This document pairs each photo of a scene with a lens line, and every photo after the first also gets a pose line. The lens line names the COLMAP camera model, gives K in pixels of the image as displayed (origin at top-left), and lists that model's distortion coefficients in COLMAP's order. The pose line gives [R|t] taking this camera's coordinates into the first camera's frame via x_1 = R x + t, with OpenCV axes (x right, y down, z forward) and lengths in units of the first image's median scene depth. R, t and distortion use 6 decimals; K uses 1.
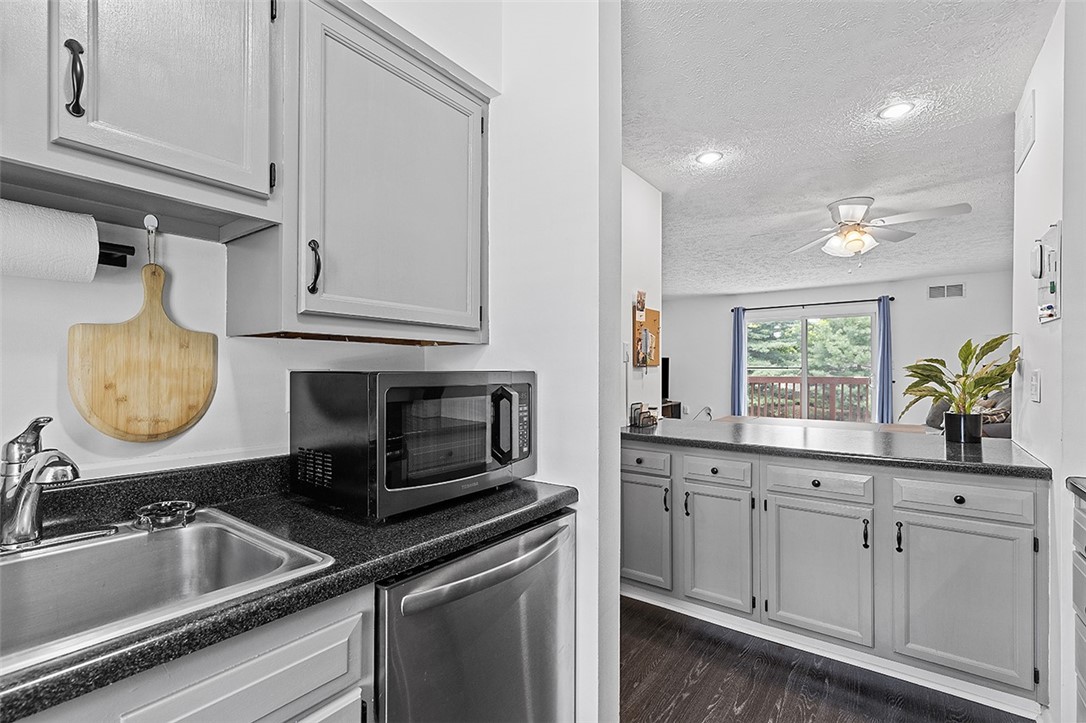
lens RADIAL K [[488.2, 0, 546.6], [0, 488.2, 365.7], [0, 0, 1]] dist [0.003524, -0.000257]
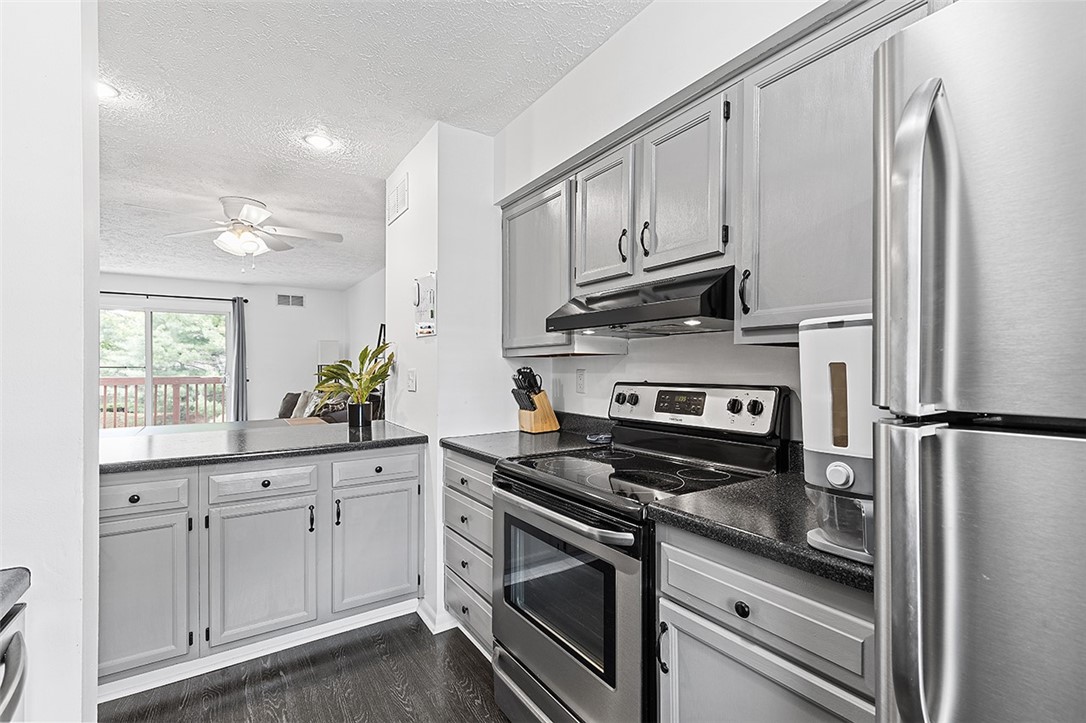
lens RADIAL K [[488.2, 0, 549.6], [0, 488.2, 366.9], [0, 0, 1]] dist [0.003524, -0.000257]
pose [[0.334110, 0.001389, 0.942533, -0.169576], [-0.005534, 0.999985, 0.000488, -0.000426], [-0.942518, -0.005379, 0.334112, 0.109394]]
